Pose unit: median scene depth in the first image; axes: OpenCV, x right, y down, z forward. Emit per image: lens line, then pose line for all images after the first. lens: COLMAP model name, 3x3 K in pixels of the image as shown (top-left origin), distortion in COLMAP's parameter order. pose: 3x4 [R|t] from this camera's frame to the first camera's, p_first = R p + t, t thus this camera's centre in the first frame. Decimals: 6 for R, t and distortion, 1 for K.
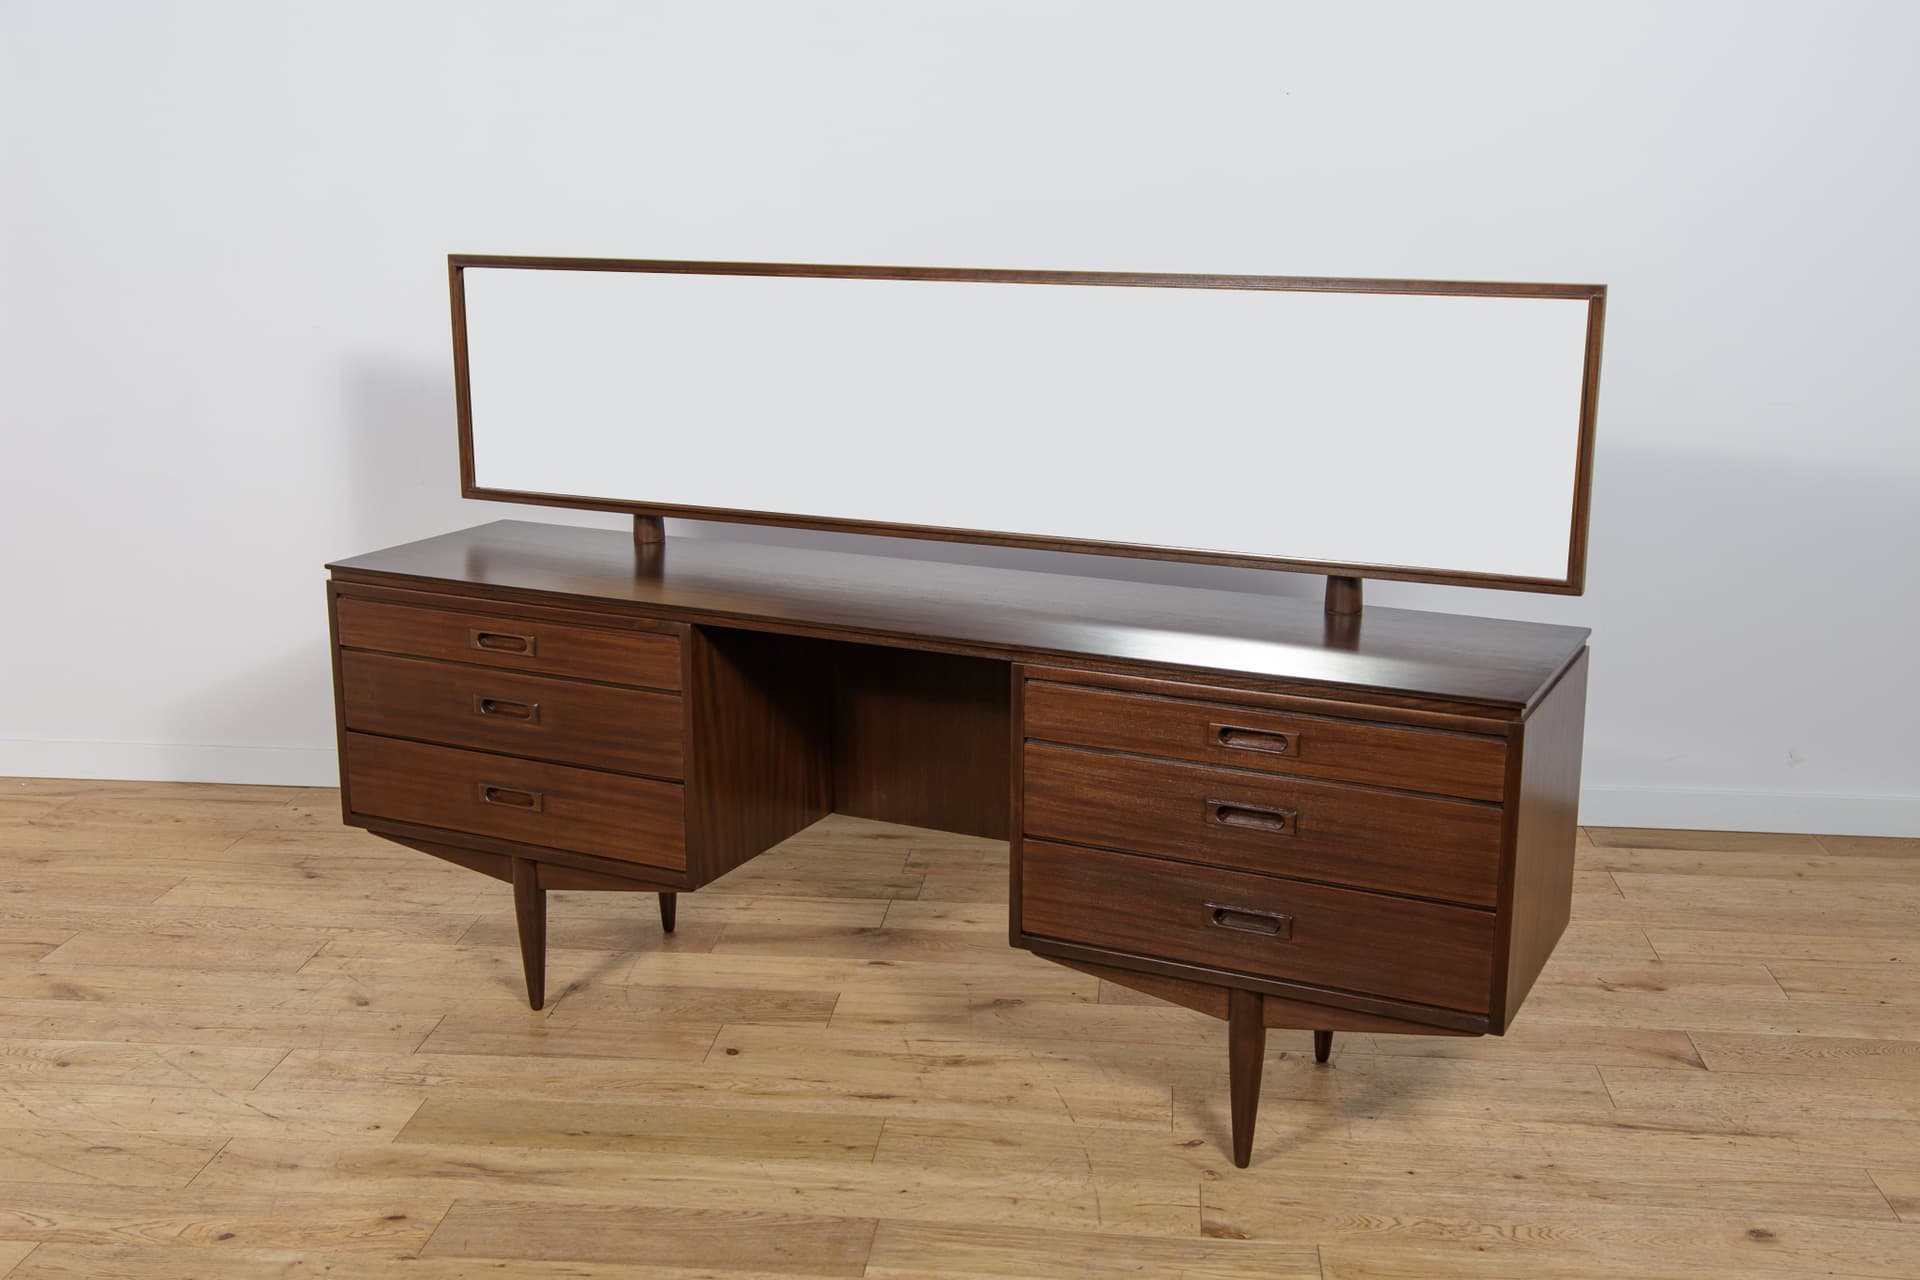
lens RADIAL K [[2087.3, 0, 963.0], [0, 2087.3, 639.1], [0, 0, 1]] dist [-0.011458, 0.145216]
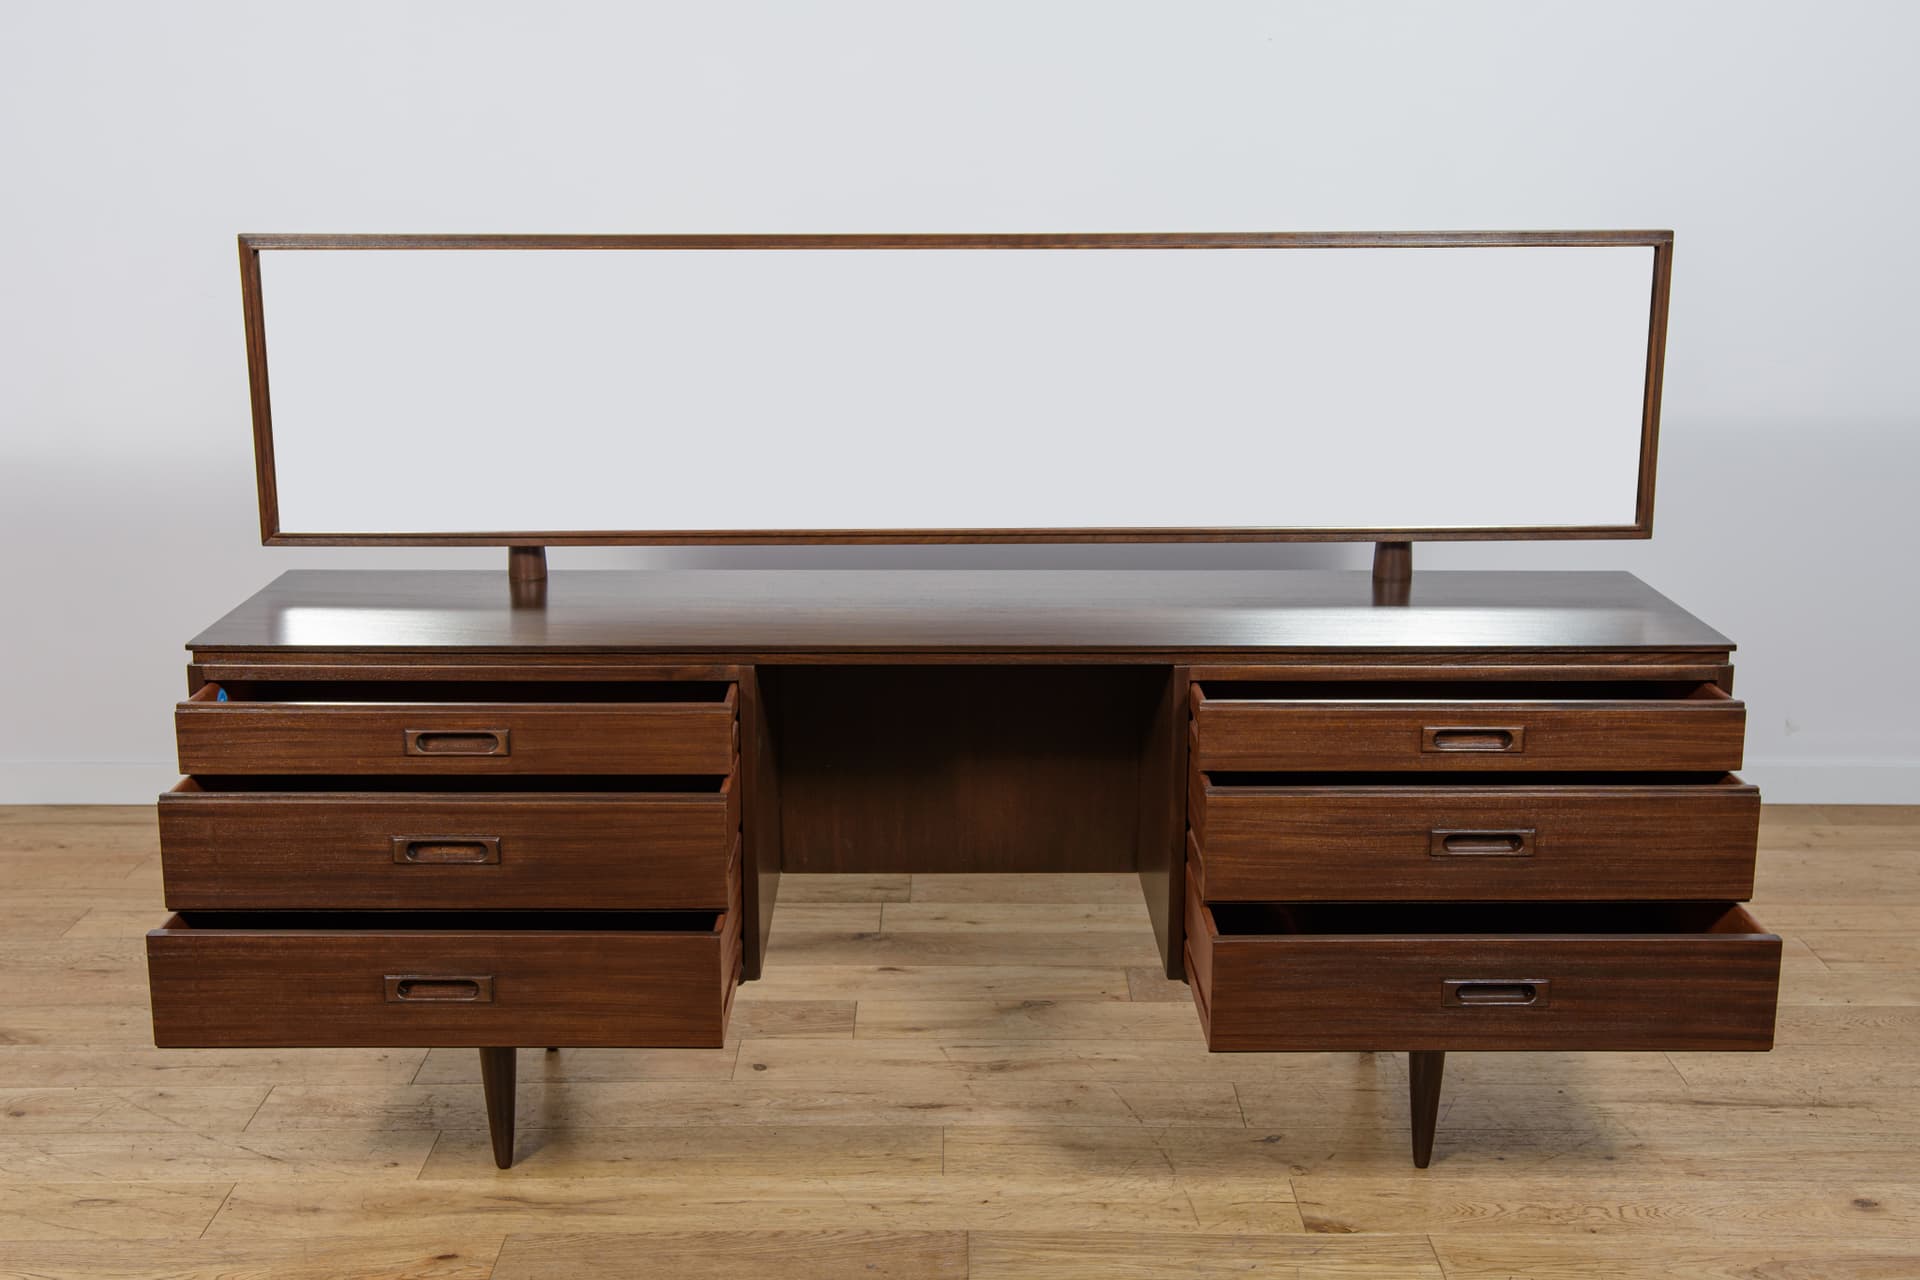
lens RADIAL K [[2276.4, 0, 961.3], [0, 2276.4, 639.2], [0, 0, 1]] dist [0.023189, 0.123963]
pose [[0.994775, -0.024285, 0.099158, -0.123826], [0.024147, 0.999705, 0.002591, 0.006406], [-0.099192, -0.000183, 0.995068, -0.024094]]
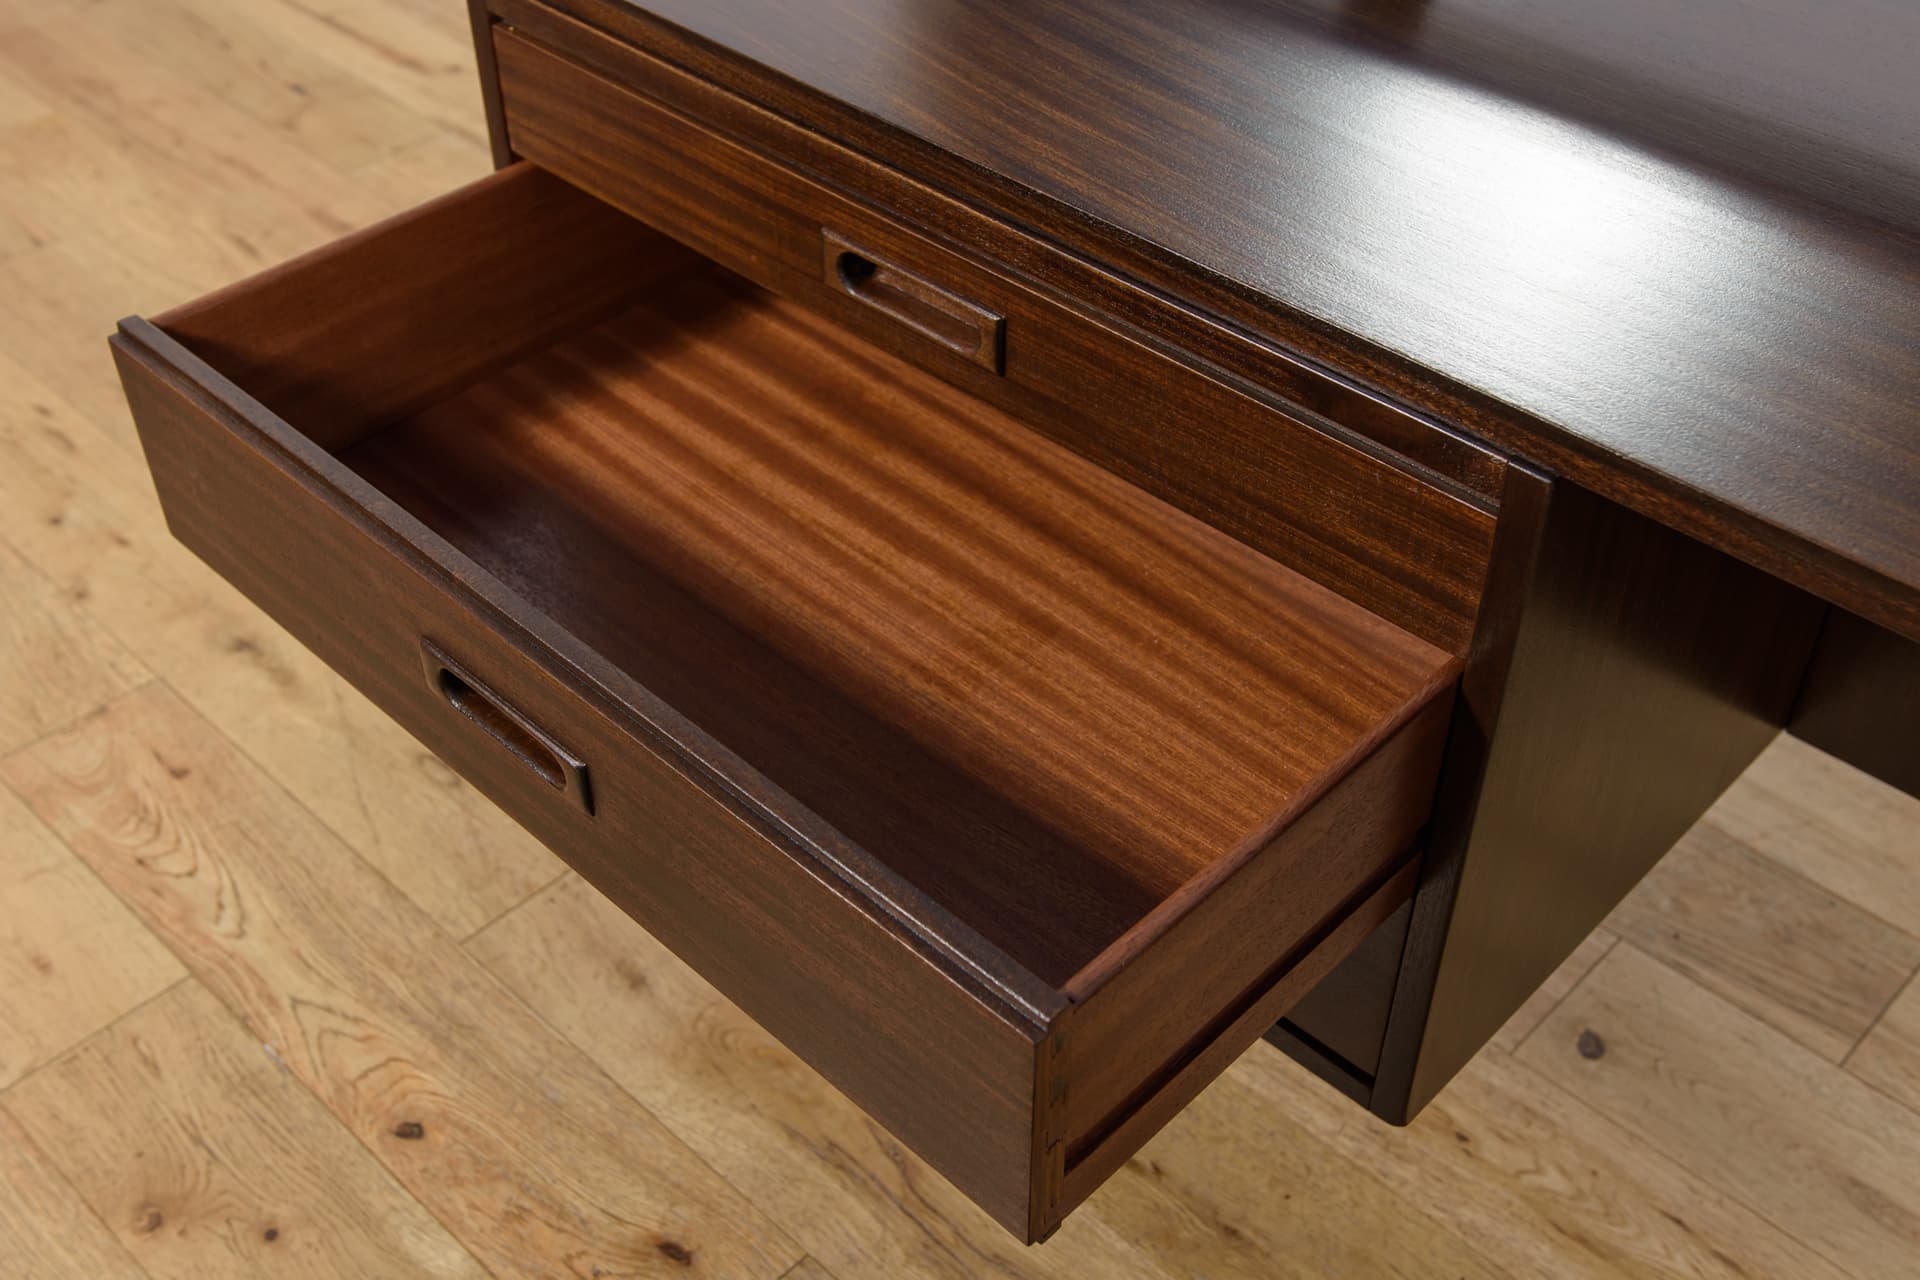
lens RADIAL K [[2087.3, 0, 963.0], [0, 2087.3, 639.1], [0, 0, 1]] dist [-0.011458, 0.145216]
pose [[0.784459, 0.402166, -0.472109, -0.042069], [-0.141219, 0.857079, 0.495453, -0.084628], [0.603889, -0.321991, 0.729137, 0.653634]]
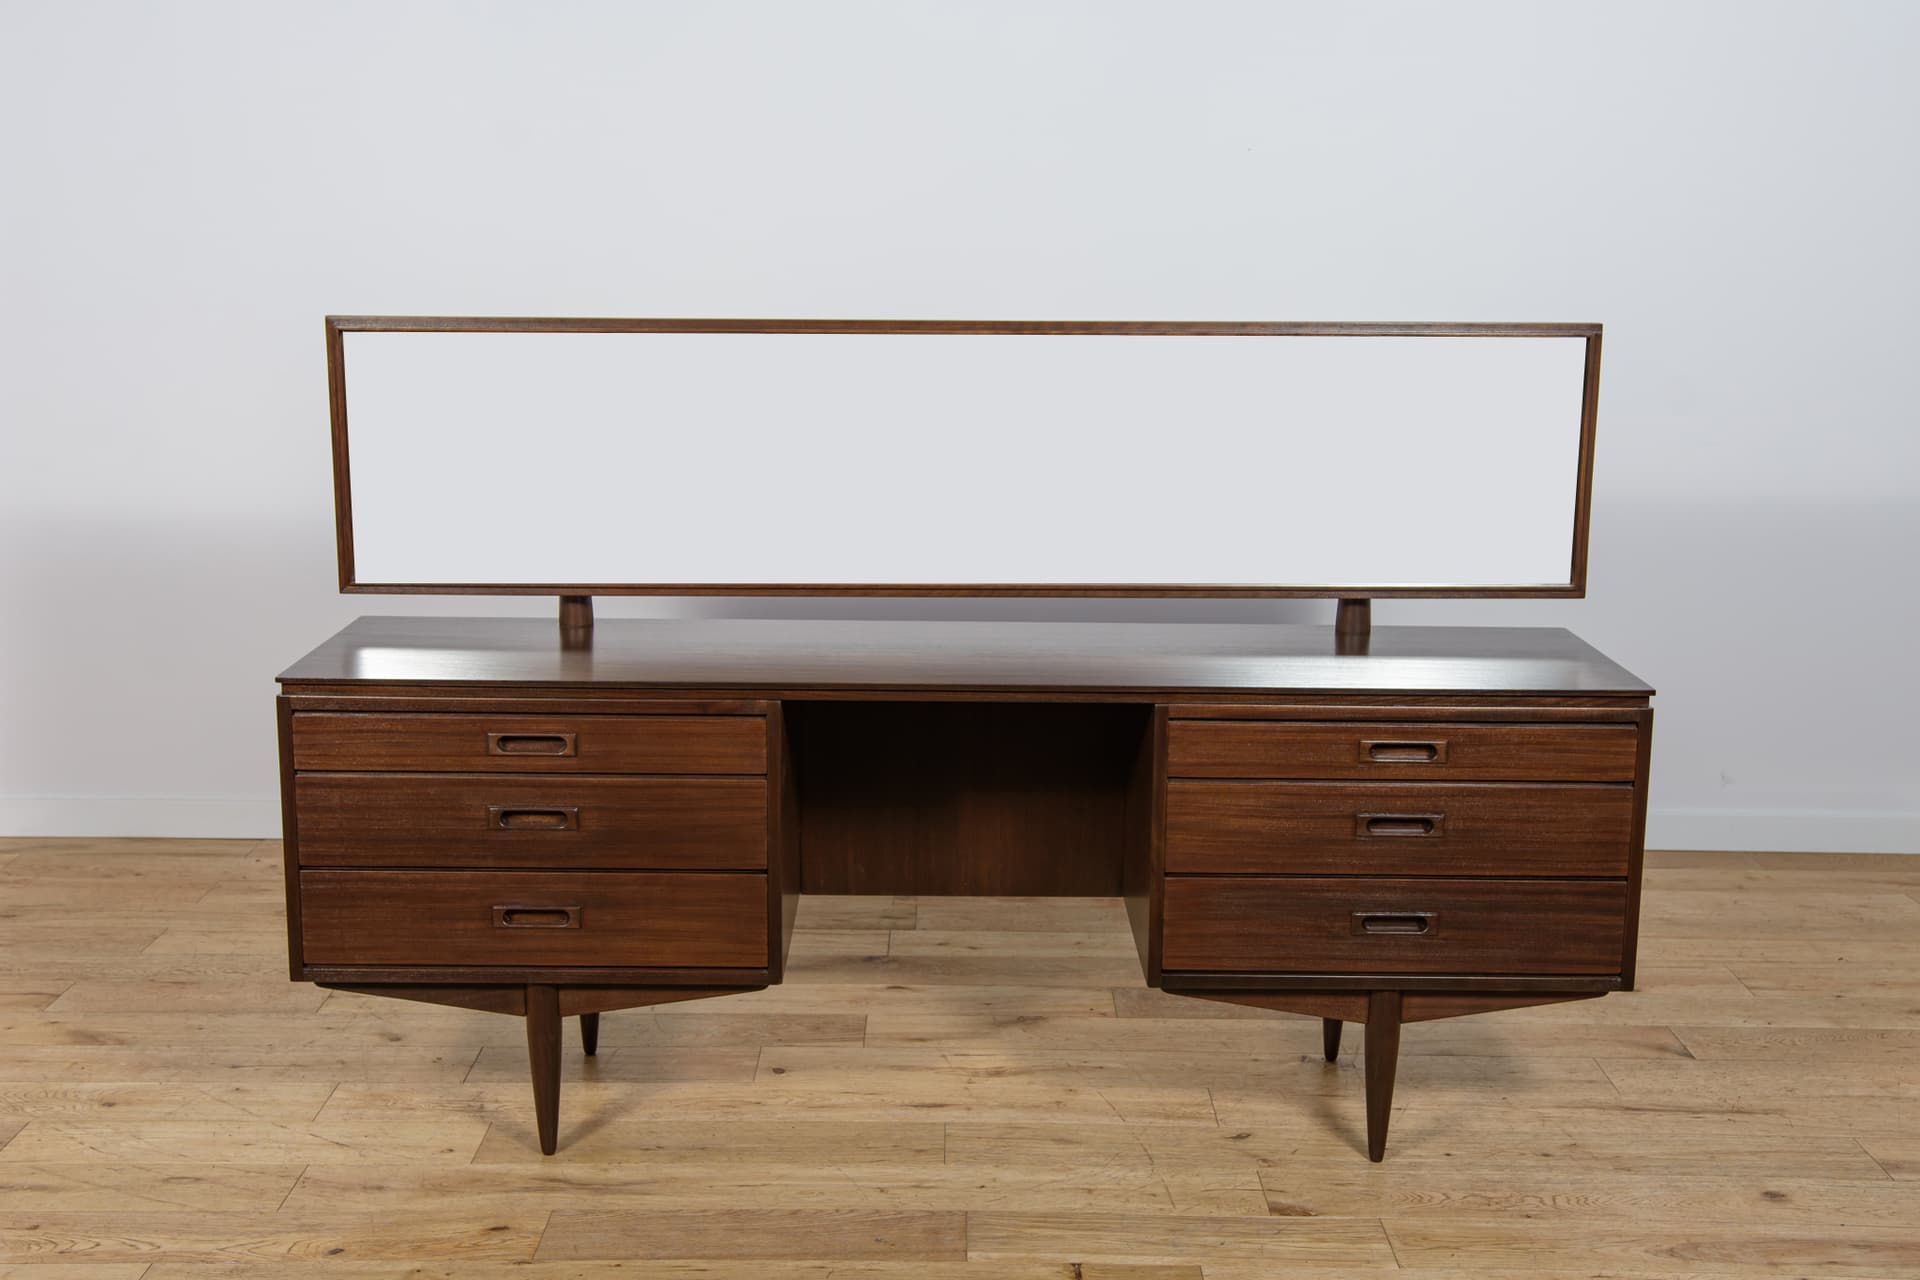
lens RADIAL K [[2202.4, 0, 961.6], [0, 2202.4, 636.9], [0, 0, 1]] dist [0.014751, 0.133855]
pose [[0.995013, -0.012020, 0.099023, -0.132883], [0.015366, 0.999334, -0.033093, 0.022653], [-0.098559, 0.034449, 0.994535, -0.101964]]
